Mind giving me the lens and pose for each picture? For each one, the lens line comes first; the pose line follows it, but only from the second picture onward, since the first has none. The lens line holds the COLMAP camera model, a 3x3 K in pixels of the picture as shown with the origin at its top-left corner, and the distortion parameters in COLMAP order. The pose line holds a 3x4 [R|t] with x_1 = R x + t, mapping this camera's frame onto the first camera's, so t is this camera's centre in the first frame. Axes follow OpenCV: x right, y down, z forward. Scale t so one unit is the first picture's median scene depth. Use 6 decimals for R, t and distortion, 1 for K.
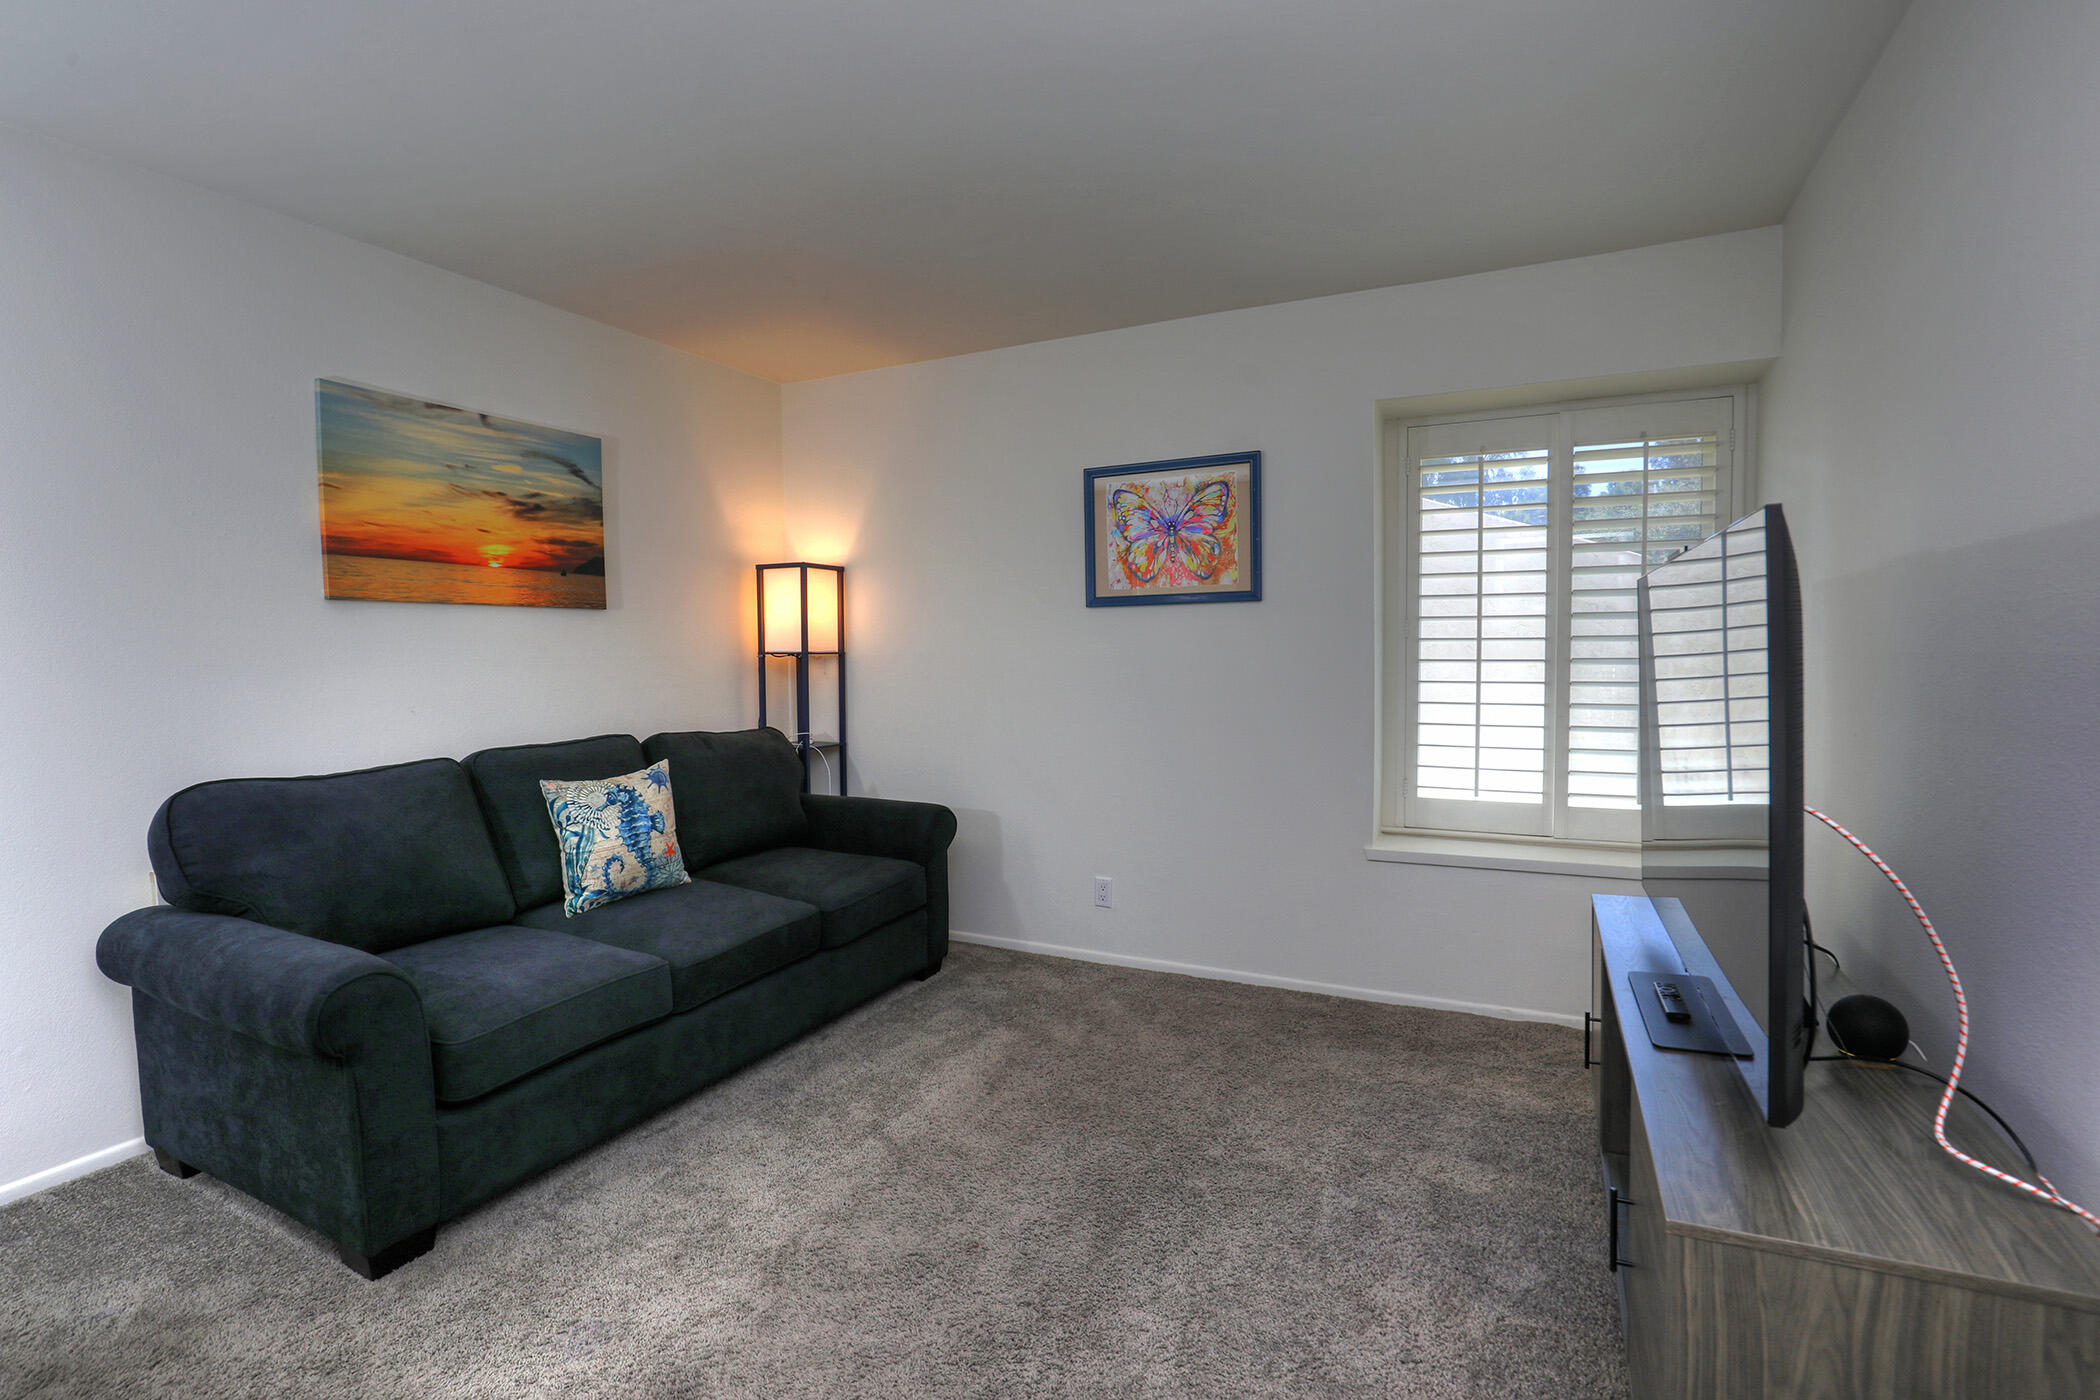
lens RADIAL K [[976.3, 0, 1047.4], [0, 976.3, 666.6], [0, 0, 1]] dist [-0.020492, 0.001118]
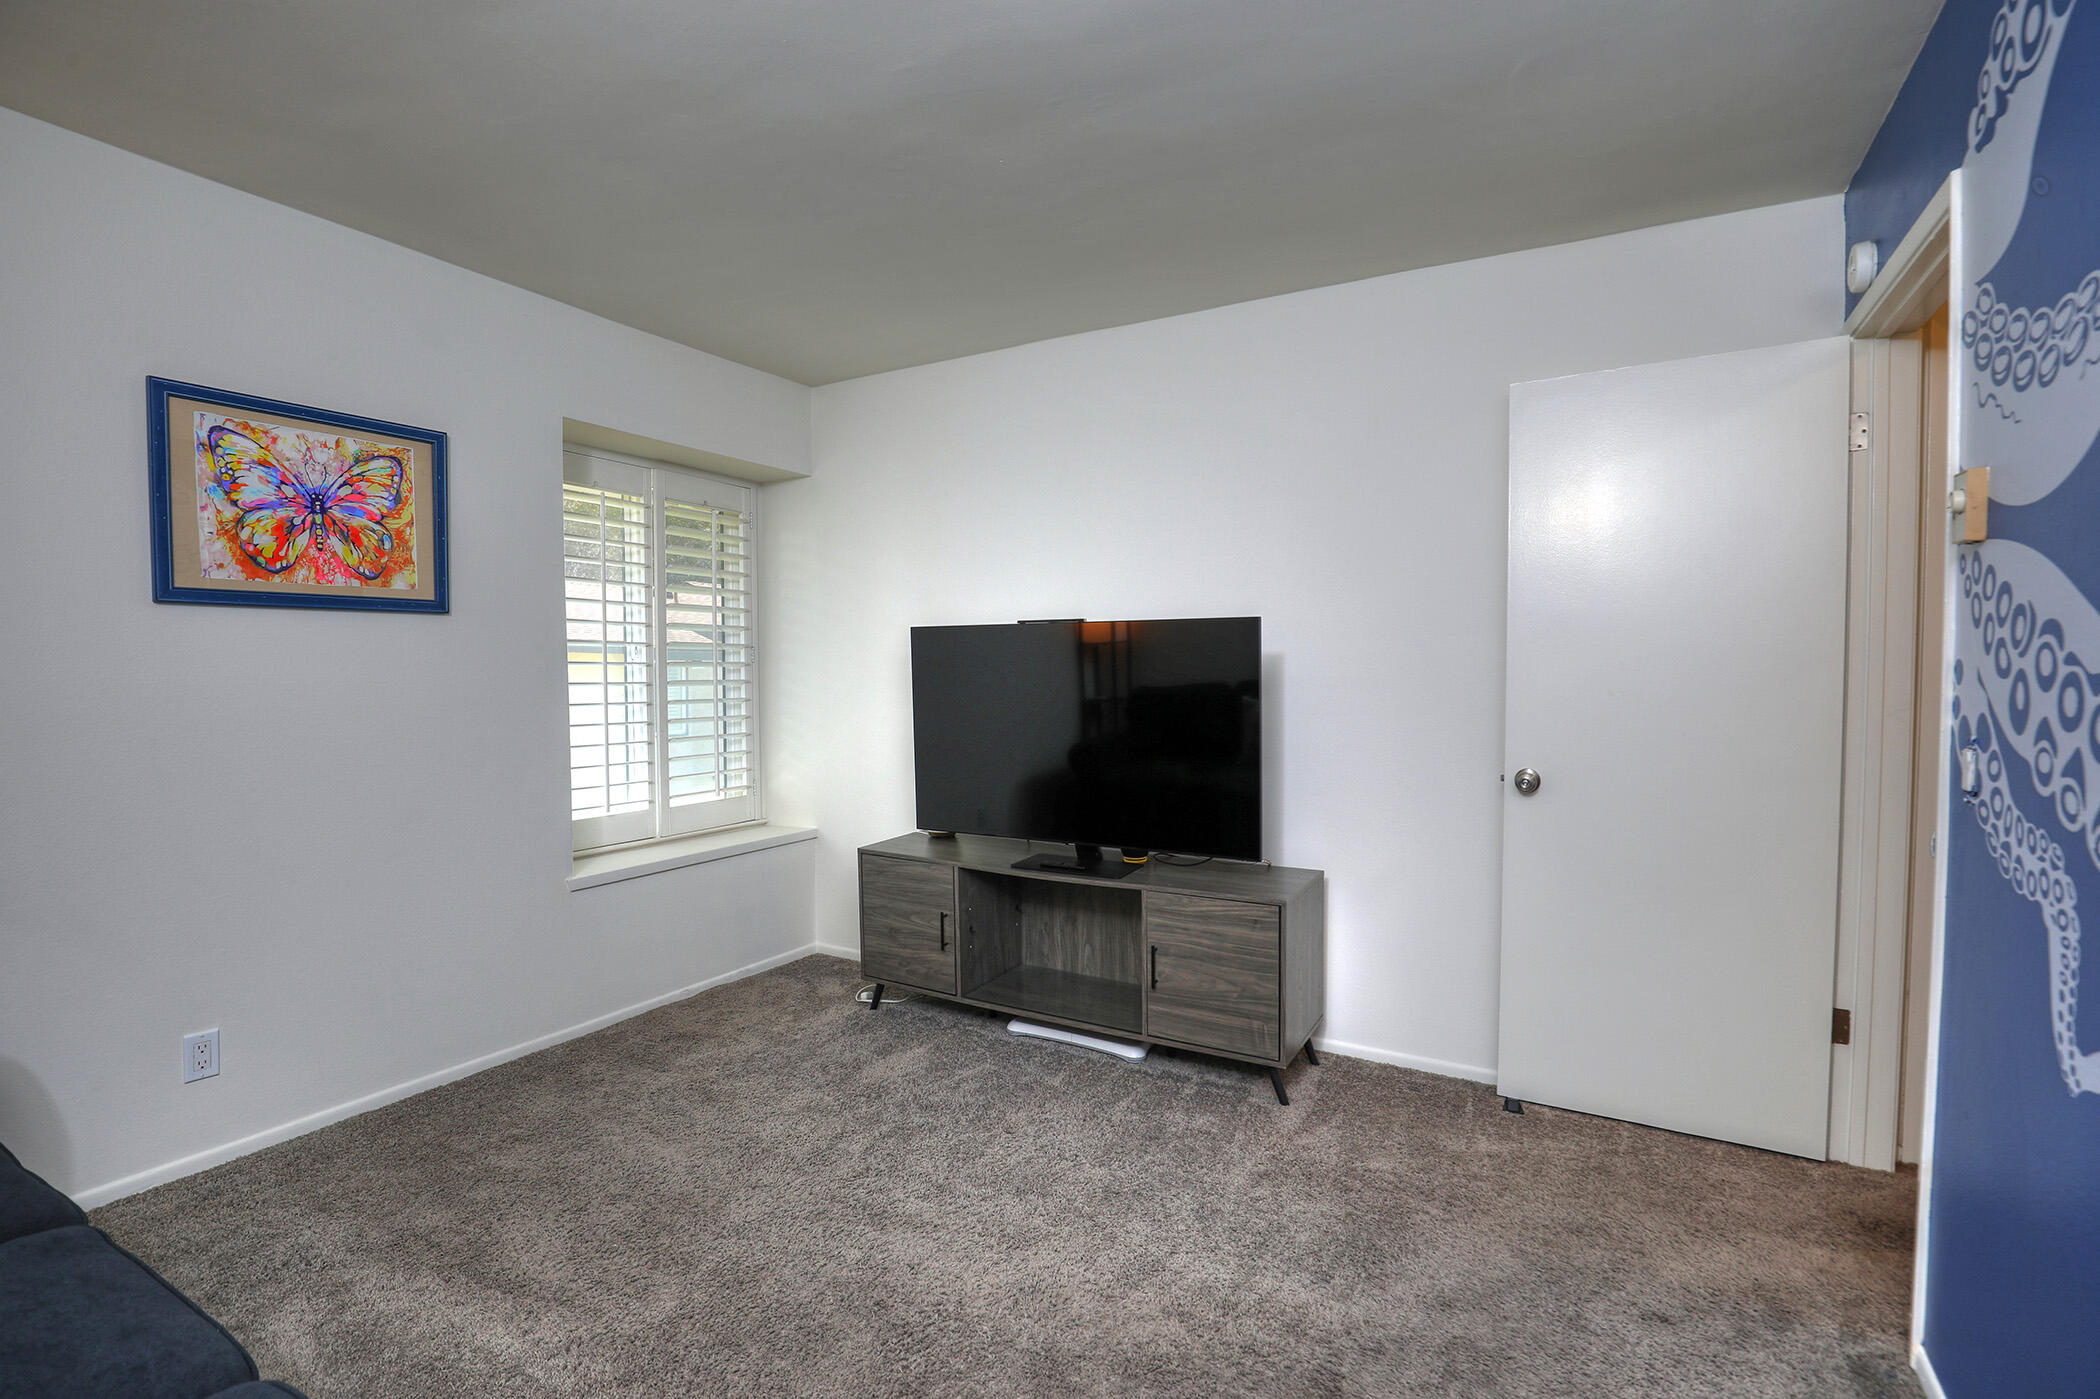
lens RADIAL K [[976.3, 0, 1047.4], [0, 976.3, 666.1], [0, 0, 1]] dist [-0.020492, 0.001118]
pose [[0.063561, 0.012043, 0.997905, -0.552505], [0.019354, 0.999724, -0.013298, -0.001810], [-0.997790, 0.020158, 0.063311, 0.425797]]
